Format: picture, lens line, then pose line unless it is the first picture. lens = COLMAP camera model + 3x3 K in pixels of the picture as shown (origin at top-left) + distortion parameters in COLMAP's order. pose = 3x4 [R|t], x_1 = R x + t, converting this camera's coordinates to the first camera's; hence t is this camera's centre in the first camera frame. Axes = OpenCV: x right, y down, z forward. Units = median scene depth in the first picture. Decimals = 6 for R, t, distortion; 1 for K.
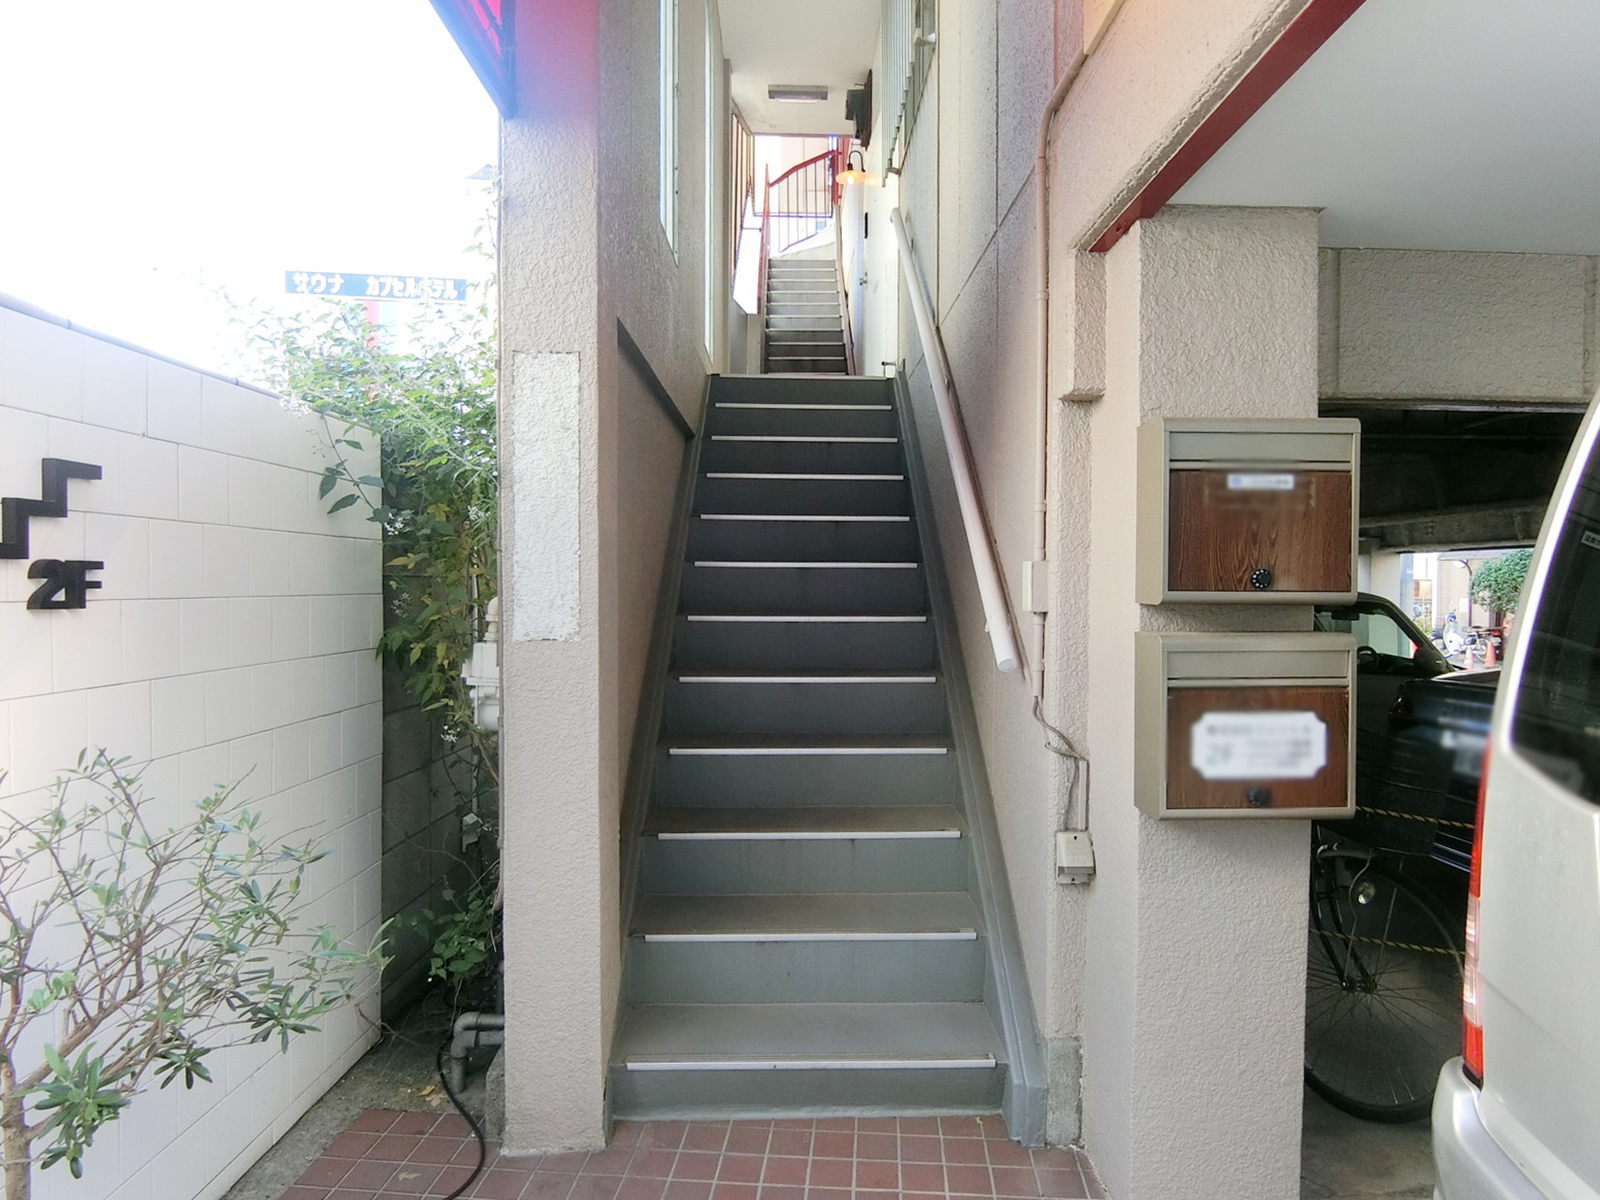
lens RADIAL K [[885.6, 0, 804.9], [0, 885.6, 597.1], [0, 0, 1]] dist [-0.017502, -0.000120]
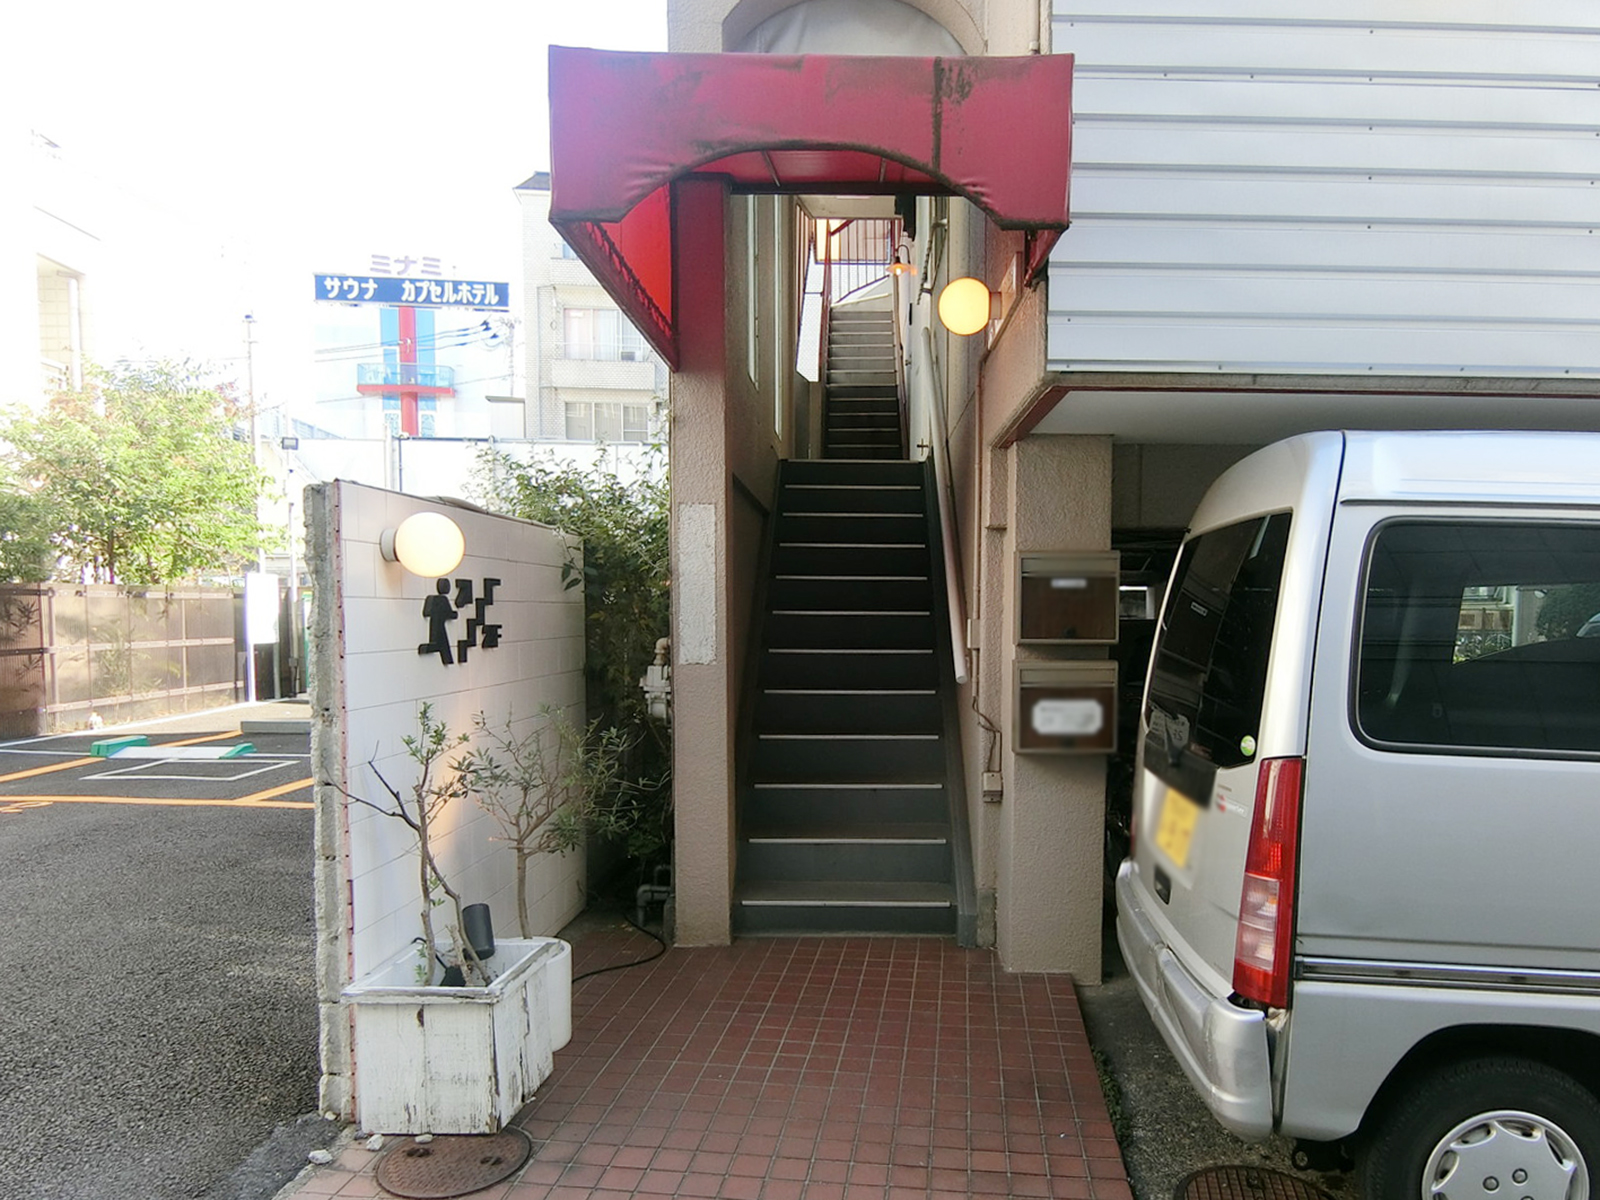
lens RADIAL K [[999.9, 0, 751.9], [0, 999.9, 601.5], [0, 0, 1]] dist [-0.025548, 0.000000]
pose [[0.992222, -0.004358, -0.124401, 0.065687], [0.001492, 0.999732, -0.023118, -0.028468], [0.124469, 0.022752, 0.991963, -0.931109]]
